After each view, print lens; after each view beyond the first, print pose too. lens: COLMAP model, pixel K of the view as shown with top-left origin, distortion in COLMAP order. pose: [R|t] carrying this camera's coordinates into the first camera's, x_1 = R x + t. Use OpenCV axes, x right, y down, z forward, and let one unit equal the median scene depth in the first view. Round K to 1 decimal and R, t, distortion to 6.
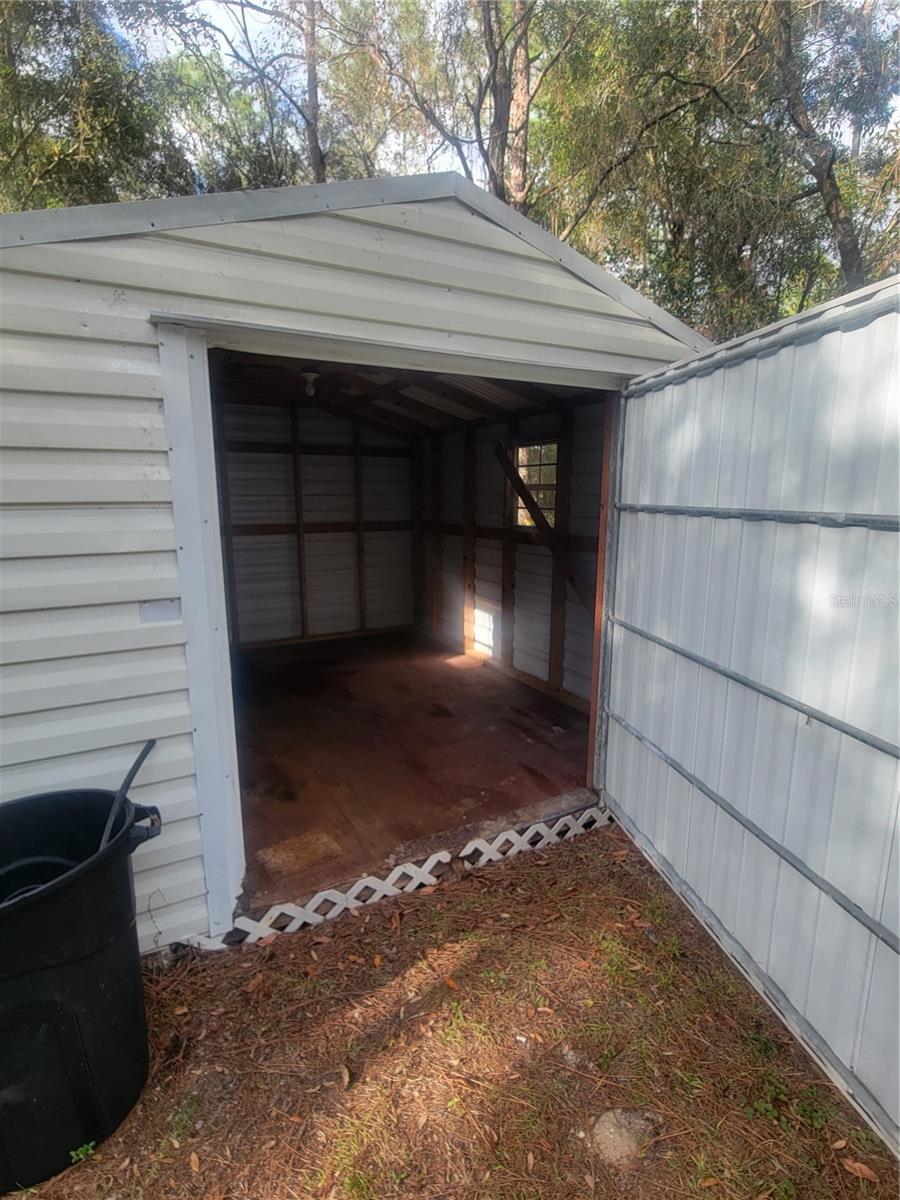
lens RADIAL K [[488.8, 0, 445.9], [0, 488.8, 593.8], [0, 0, 1]] dist [-0.003958, 0.000815]
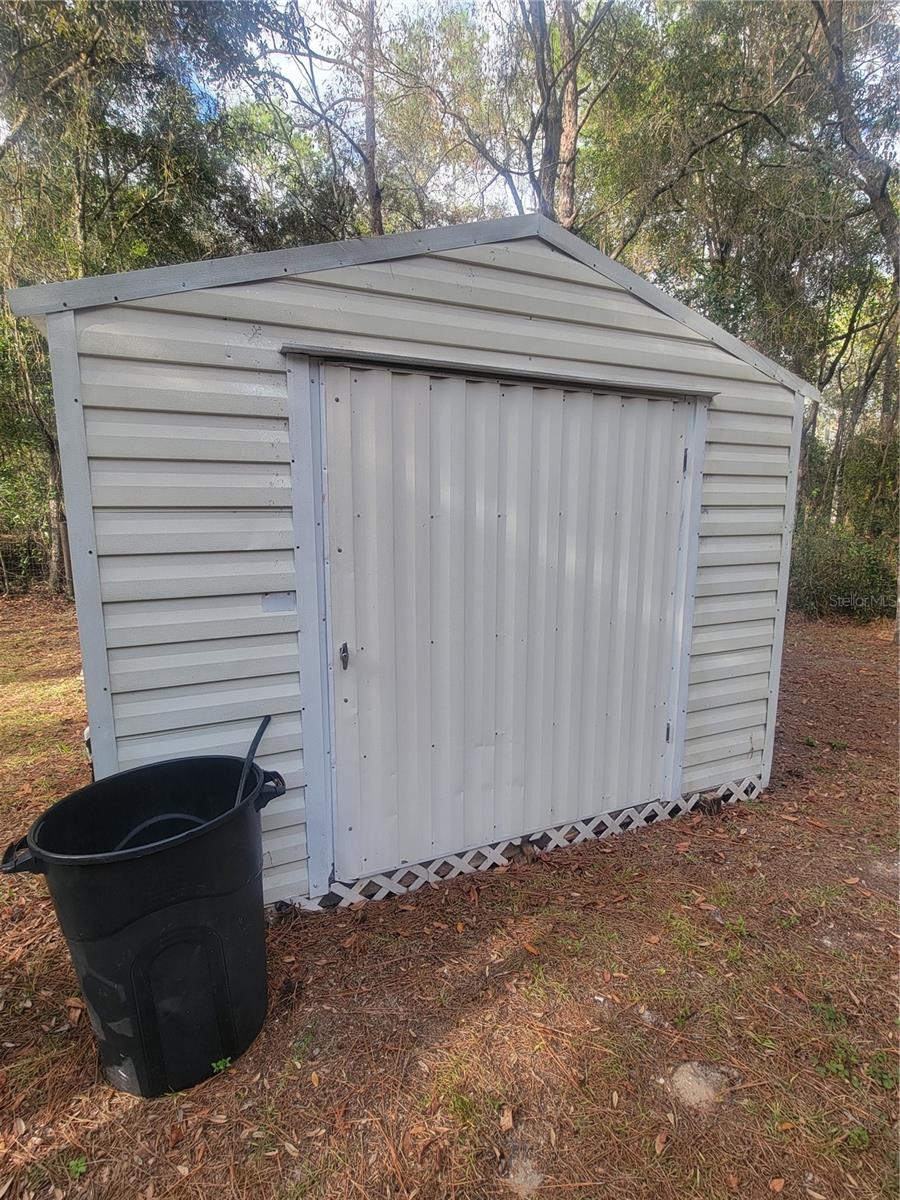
lens RADIAL K [[488.8, 0, 451.1], [0, 488.8, 600.8], [0, 0, 1]] dist [-0.003958, 0.000815]
pose [[0.998308, 0.009884, -0.057299, -0.099683], [-0.011126, 0.999709, -0.021398, 0.044370], [0.057070, 0.022000, 0.998128, -0.099884]]
